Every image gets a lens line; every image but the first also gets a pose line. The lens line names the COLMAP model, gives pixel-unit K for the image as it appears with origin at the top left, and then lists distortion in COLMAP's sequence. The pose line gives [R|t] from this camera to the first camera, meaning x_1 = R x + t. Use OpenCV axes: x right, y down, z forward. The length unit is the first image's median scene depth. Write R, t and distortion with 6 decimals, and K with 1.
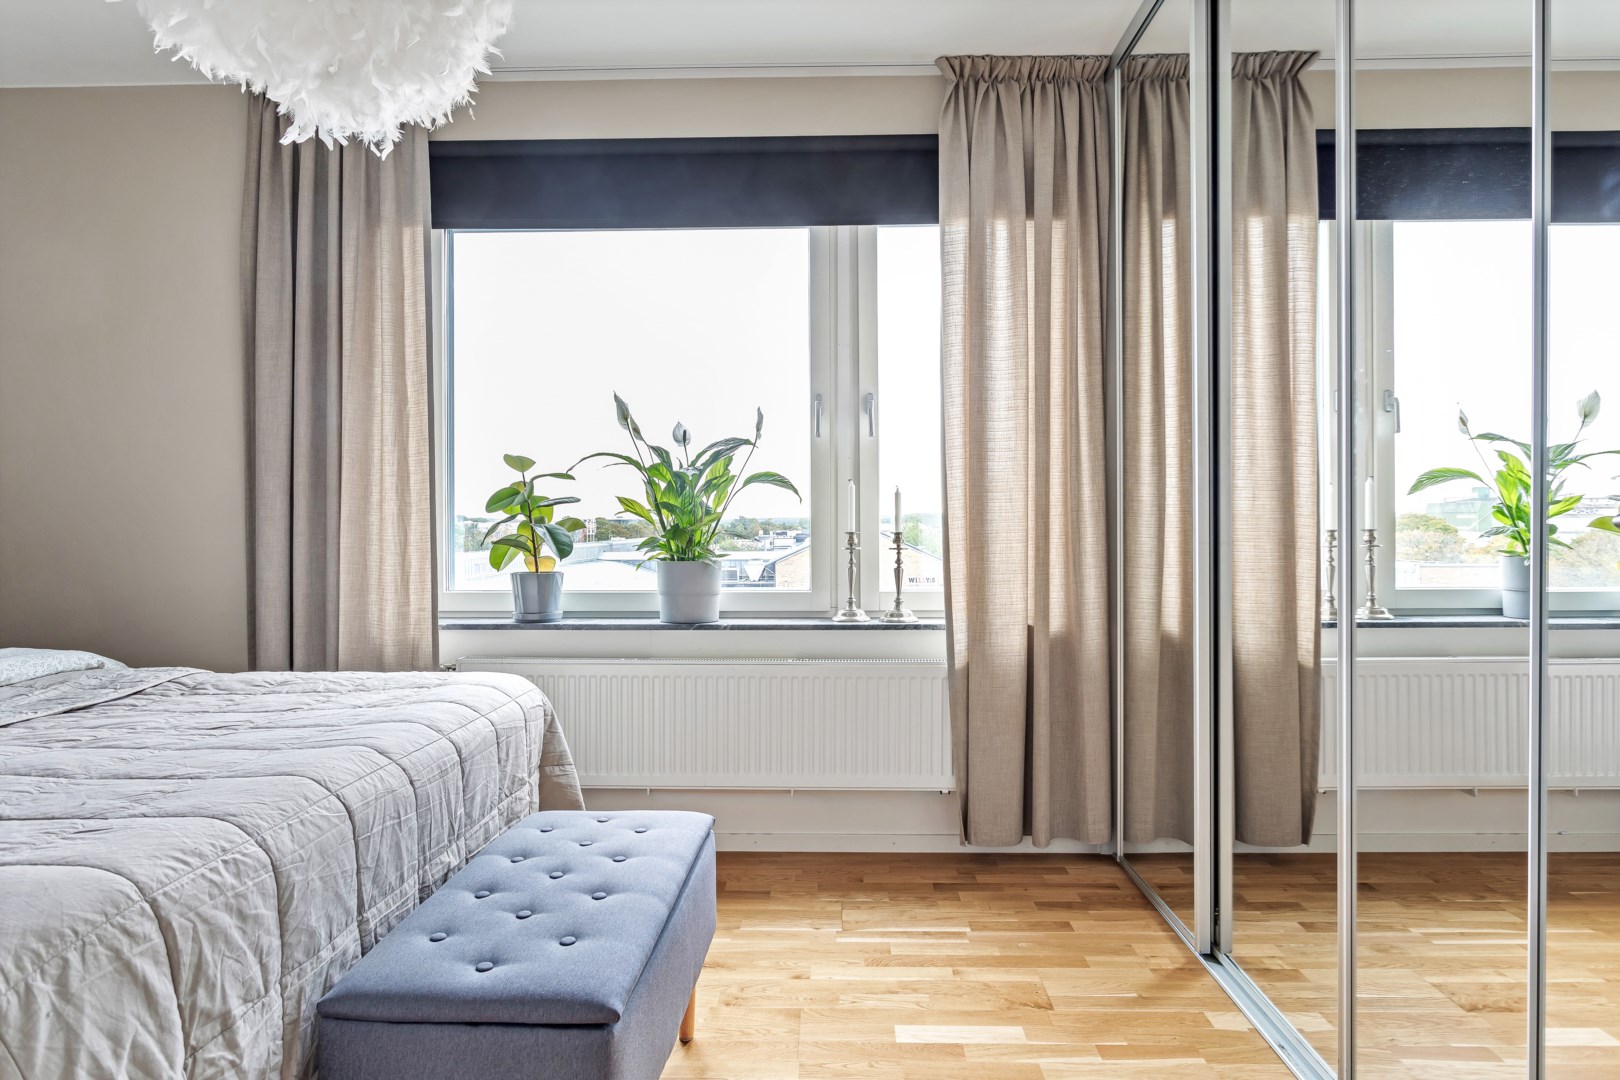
lens RADIAL K [[962.8, 0, 817.2], [0, 962.8, 531.1], [0, 0, 1]] dist [-0.008471, 0.003242]
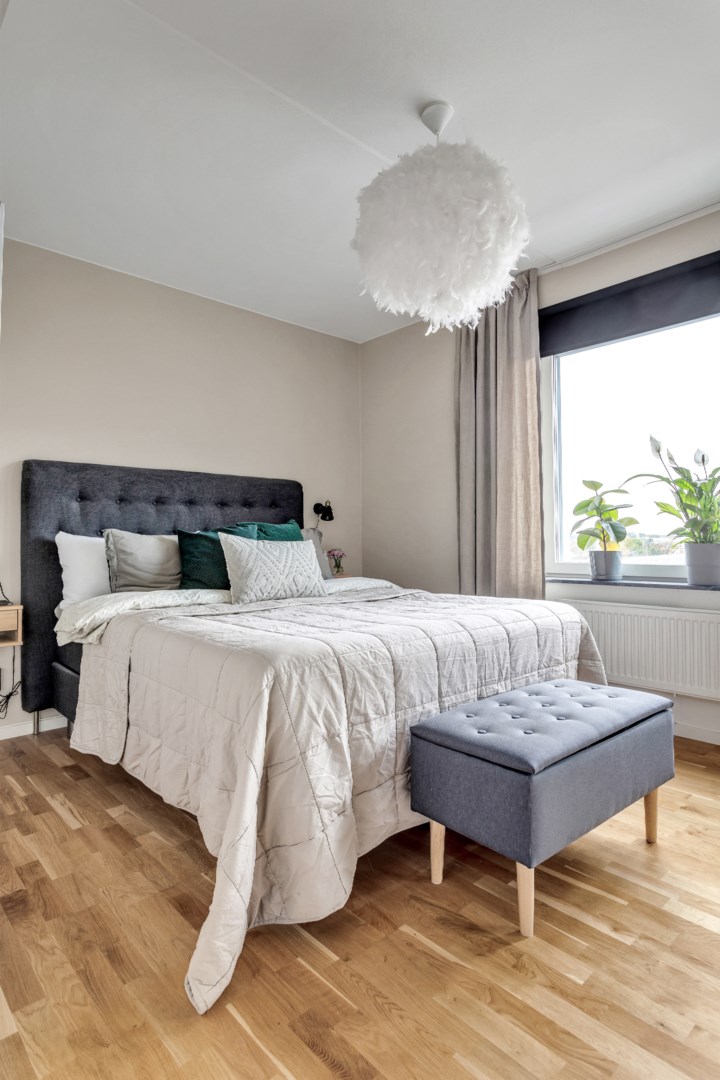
lens RADIAL K [[595.7, 0, 360.5], [0, 595.7, 535.6], [0, 0, 1]] dist [0.003249, 0.001794]
pose [[0.689909, -0.013362, -0.723773, 0.163179], [0.001482, 0.999854, -0.017046, 0.034513], [0.723895, 0.010687, 0.689828, -0.006760]]
